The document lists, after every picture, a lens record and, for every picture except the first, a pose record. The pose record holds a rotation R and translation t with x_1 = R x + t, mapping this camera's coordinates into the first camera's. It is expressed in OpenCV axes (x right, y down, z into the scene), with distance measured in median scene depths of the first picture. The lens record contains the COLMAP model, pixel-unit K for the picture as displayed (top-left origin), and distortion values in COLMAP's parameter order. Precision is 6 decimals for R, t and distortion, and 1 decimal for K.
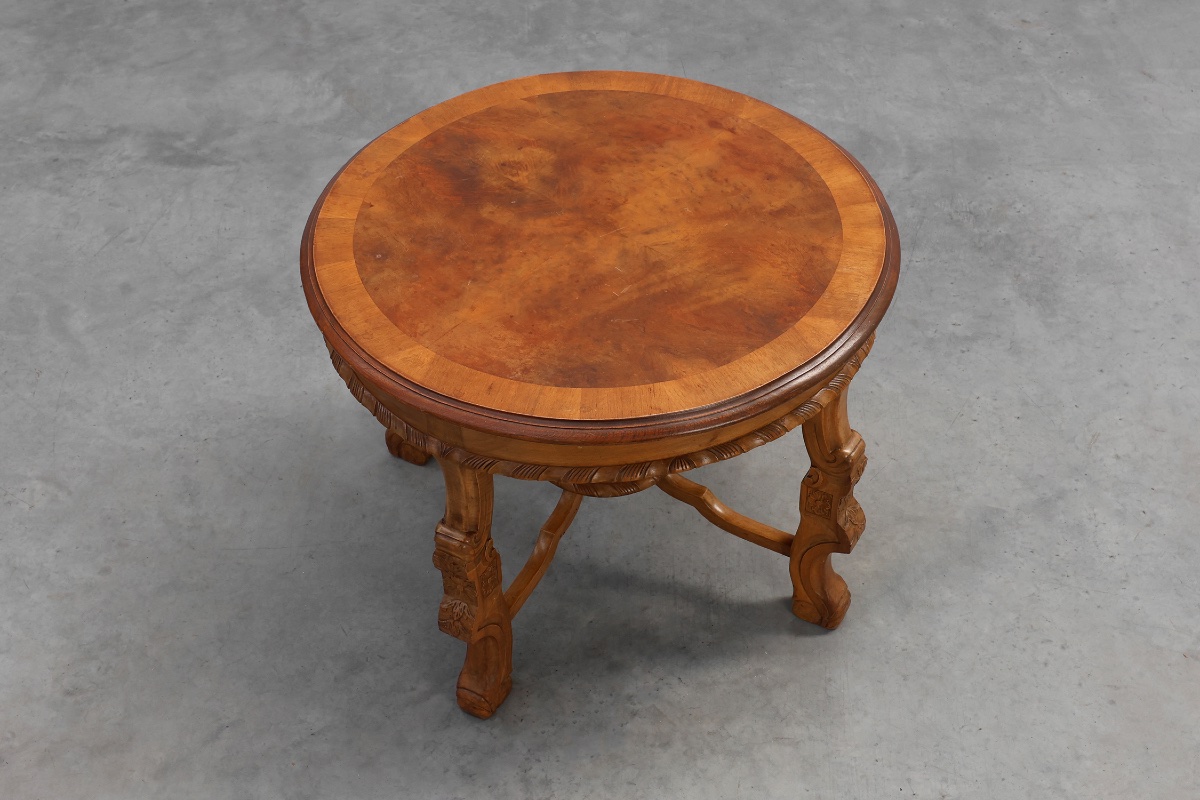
lens RADIAL K [[1449.3, 0, 689.4], [0, 1449.3, 372.4], [0, 0, 1]] dist [0.011403, -0.003805]
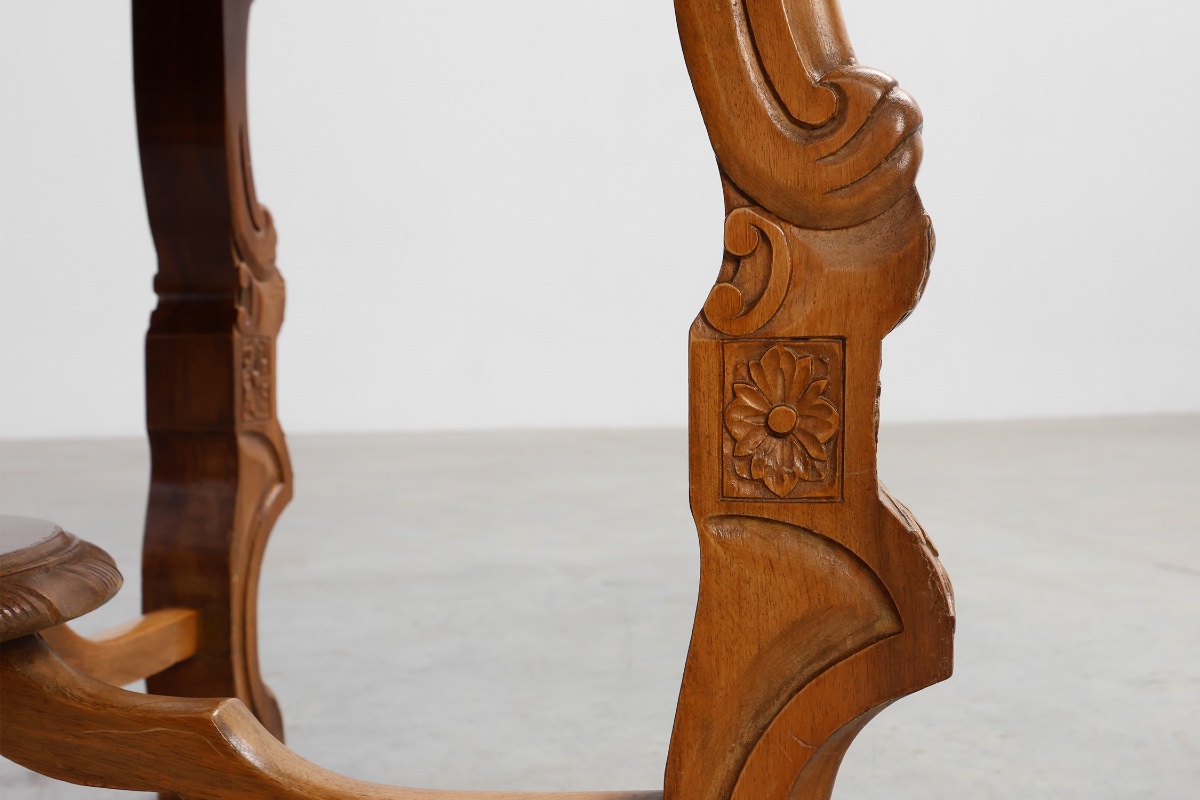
lens RADIAL K [[1349.1, 0, 745.5], [0, 1349.1, 405.8], [0, 0, 1]] dist [-0.002322, -0.017771]
pose [[0.917264, -0.033441, 0.396872, 0.002211], [0.266766, 0.791507, -0.549866, 0.216806], [-0.295739, 0.610245, 0.734942, 0.917569]]
